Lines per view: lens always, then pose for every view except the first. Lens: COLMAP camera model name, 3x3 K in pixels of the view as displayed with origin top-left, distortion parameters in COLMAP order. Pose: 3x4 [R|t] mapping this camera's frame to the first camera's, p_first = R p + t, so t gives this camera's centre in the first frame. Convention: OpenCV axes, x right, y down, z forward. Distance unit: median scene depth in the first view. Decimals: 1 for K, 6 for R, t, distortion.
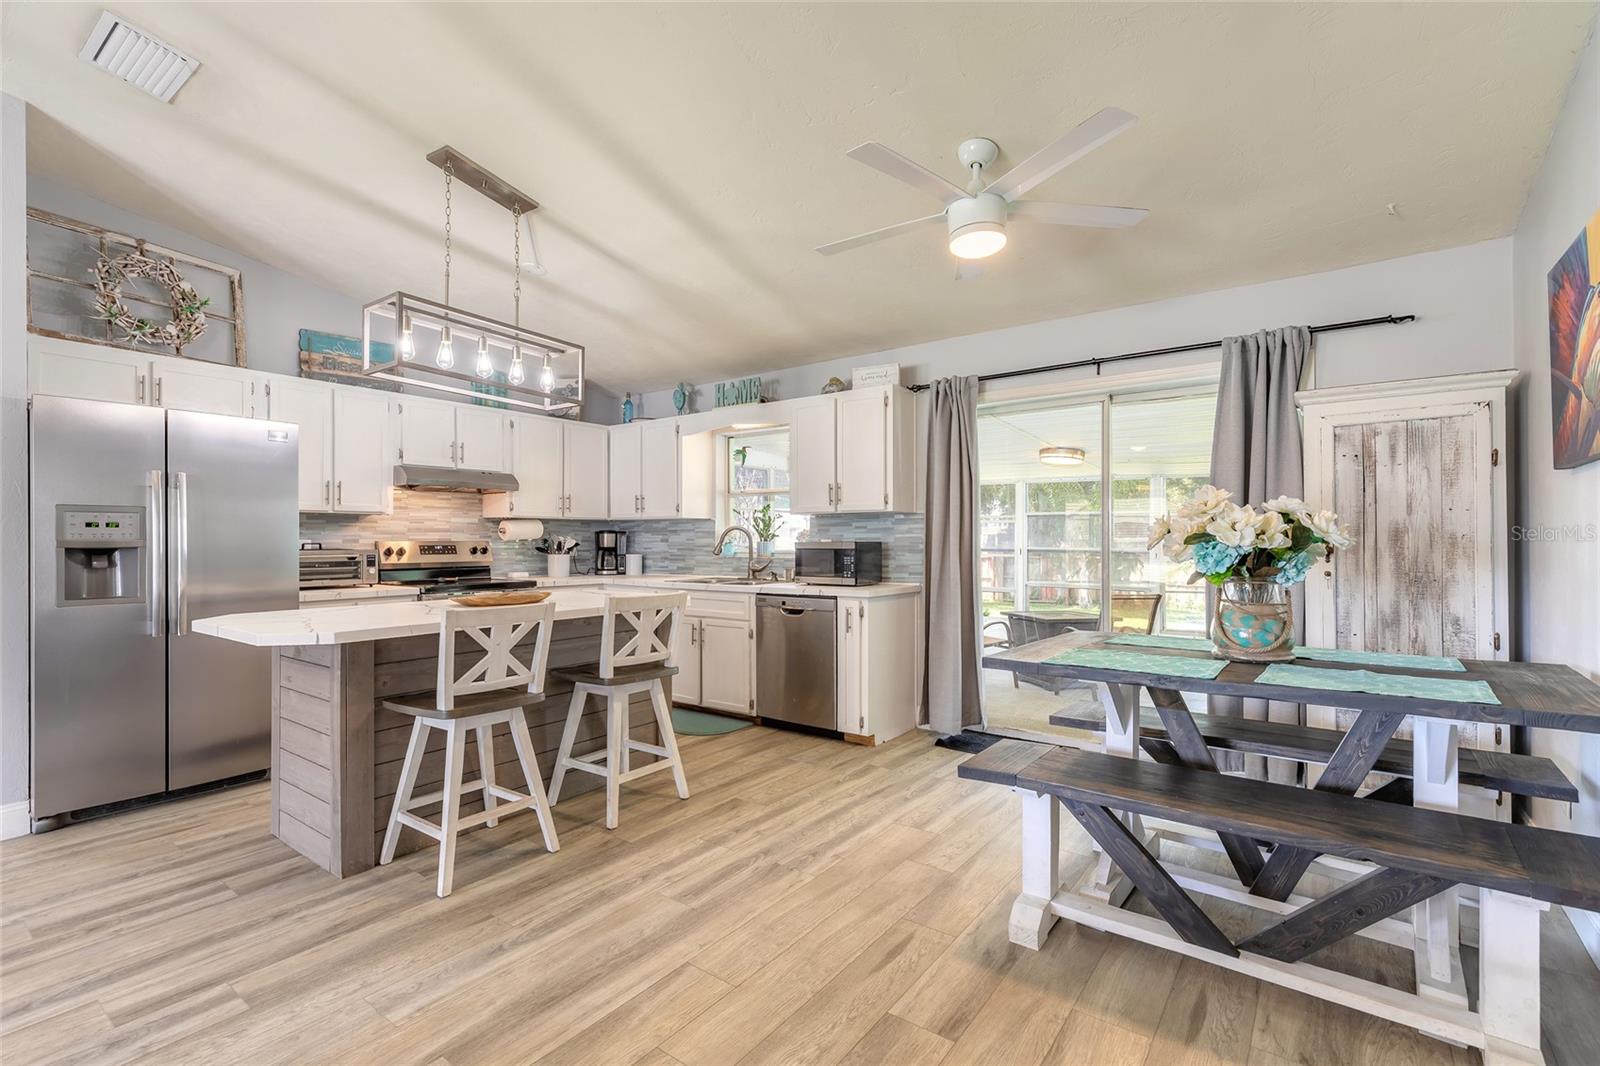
lens RADIAL K [[721.5, 0, 794.1], [0, 721.5, 539.8], [0, 0, 1]] dist [0.001454, 0.000284]
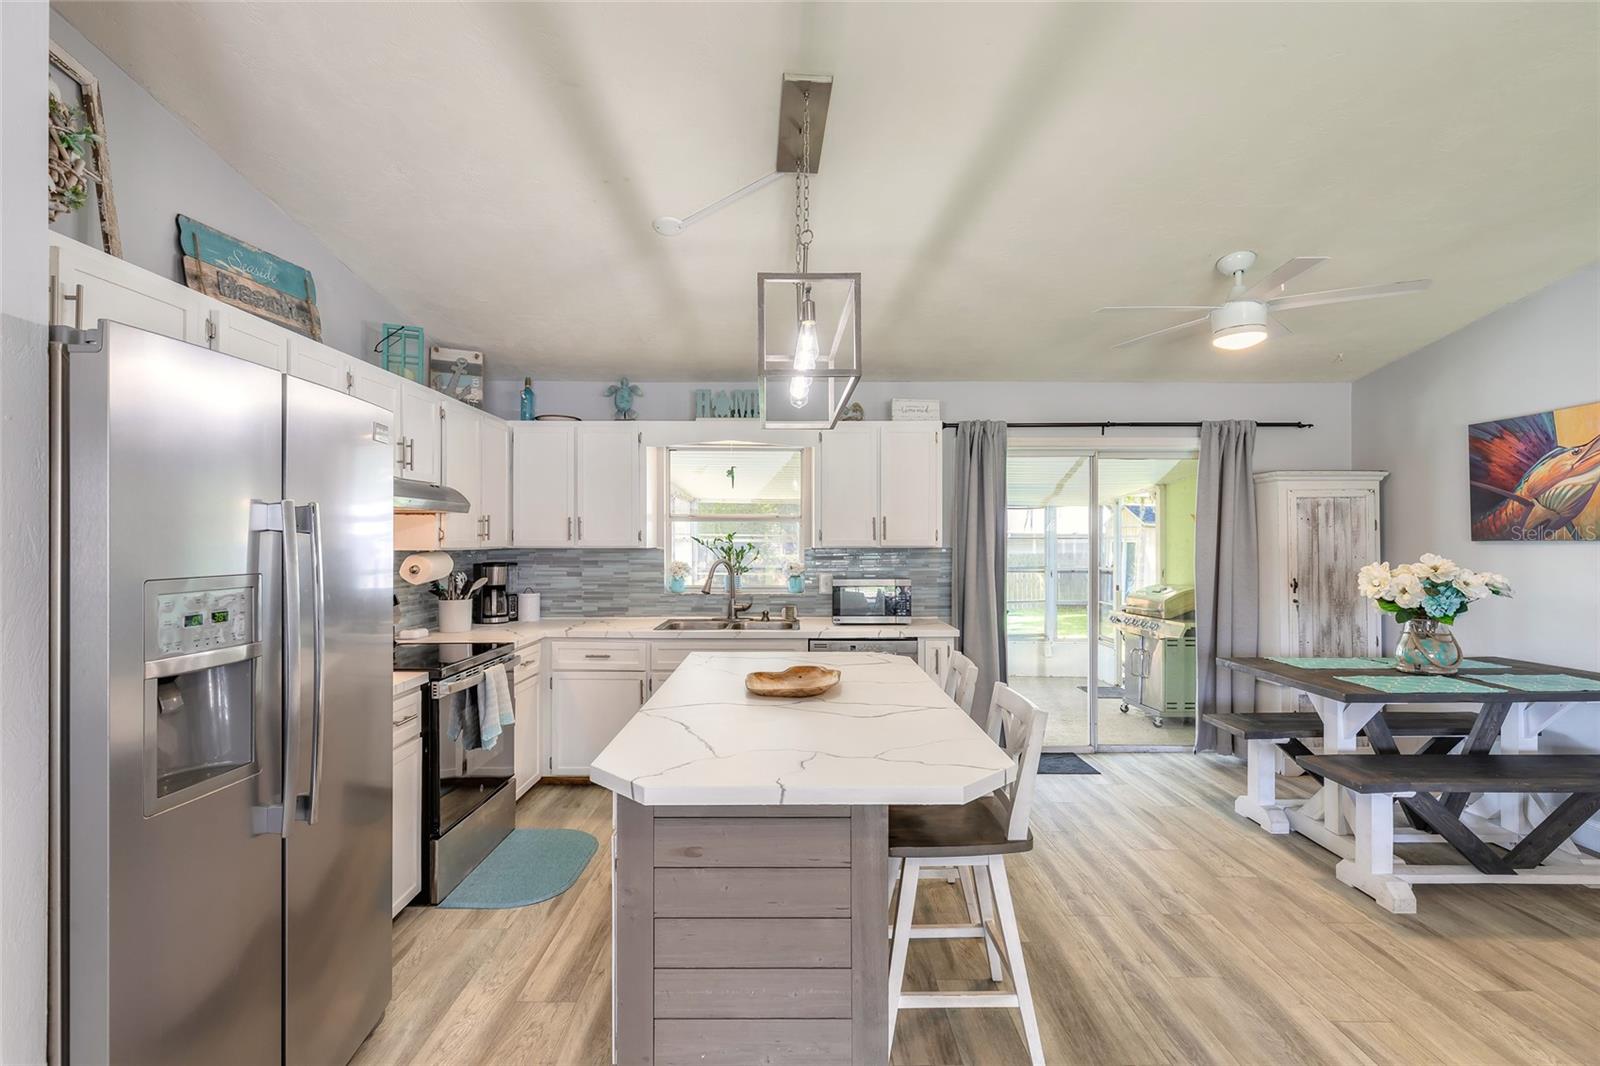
lens RADIAL K [[760.8, 0, 800.6], [0, 760.8, 537.5], [0, 0, 1]] dist [0.000505, -0.001523]
pose [[0.799693, 0.004209, 0.600394, -0.983874], [-0.001780, 0.999988, -0.004639, -0.072644], [-0.600406, 0.002641, 0.799691, 0.403139]]
